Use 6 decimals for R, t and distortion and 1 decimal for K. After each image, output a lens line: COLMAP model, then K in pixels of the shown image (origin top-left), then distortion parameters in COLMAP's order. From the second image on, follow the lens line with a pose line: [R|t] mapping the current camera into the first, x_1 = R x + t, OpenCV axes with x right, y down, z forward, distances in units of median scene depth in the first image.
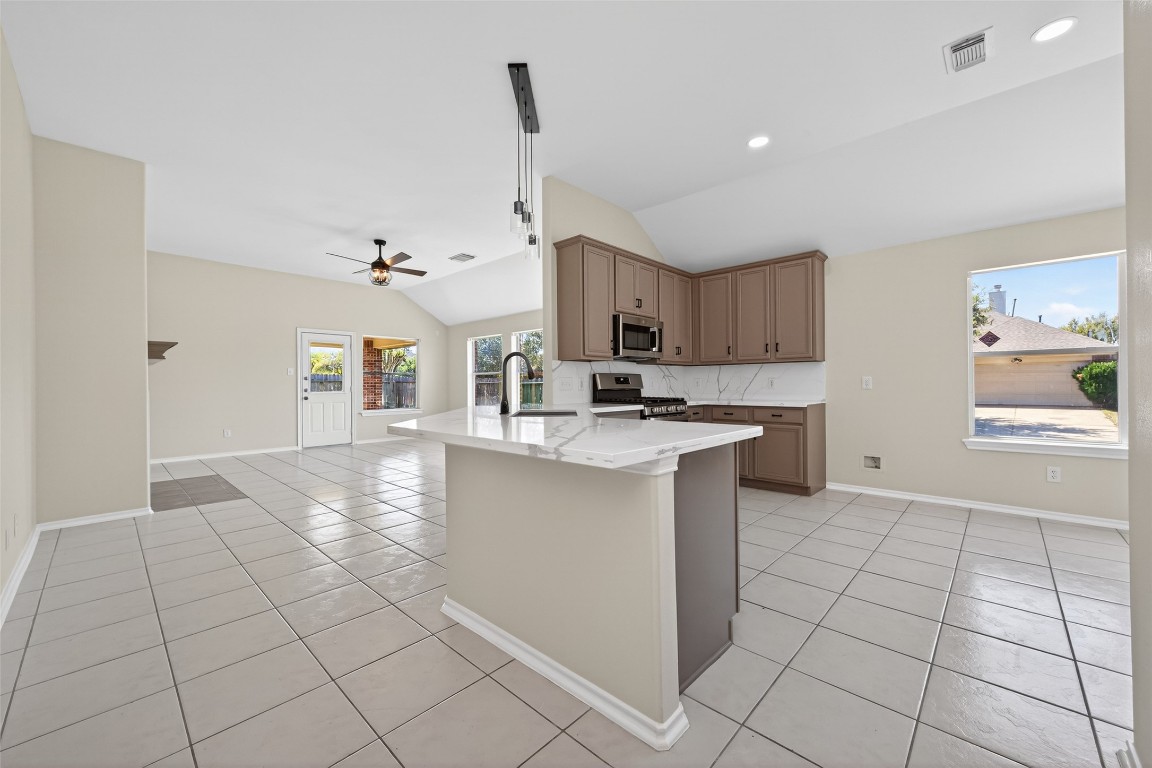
lens RADIAL K [[446.1, 0, 575.3], [0, 446.1, 378.6], [0, 0, 1]] dist [0.003057, -0.000839]
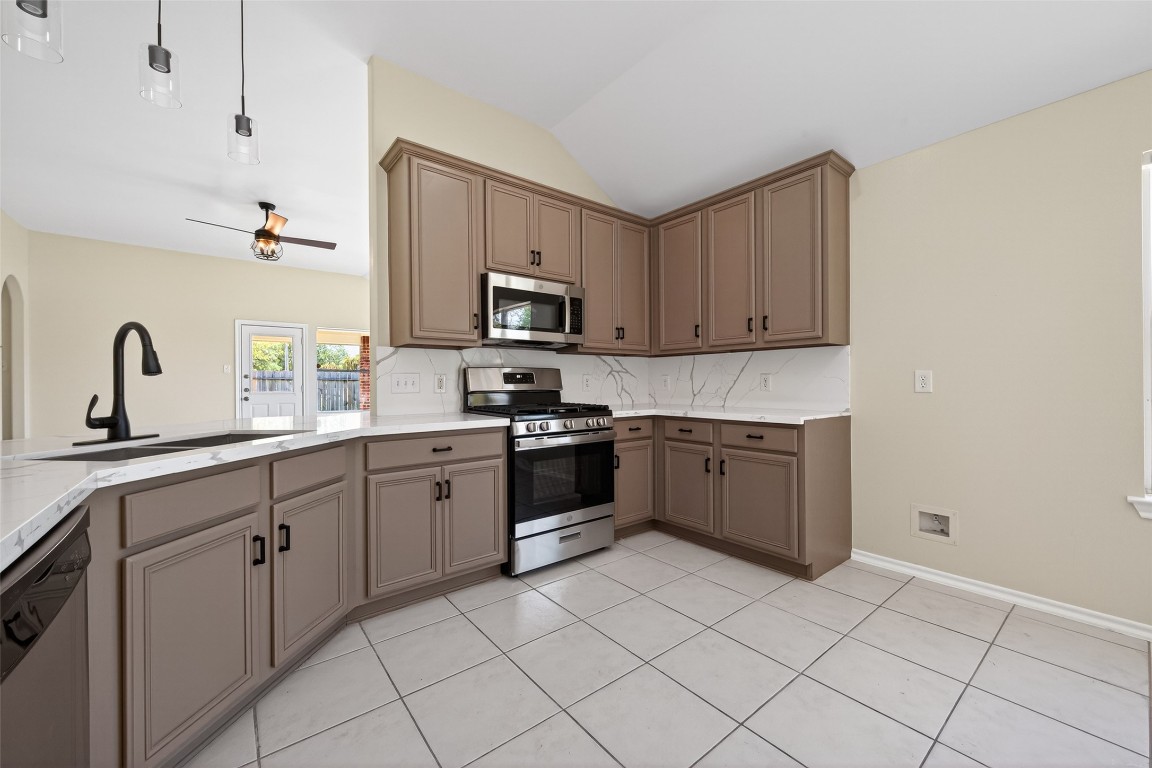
lens RADIAL K [[446.1, 0, 573.6], [0, 446.1, 379.3], [0, 0, 1]] dist [0.003057, -0.000839]
pose [[0.990052, -0.001182, -0.140695, 0.278524], [0.001961, 0.999983, 0.005401, 0.002821], [0.140687, -0.005623, 0.990038, 0.359664]]
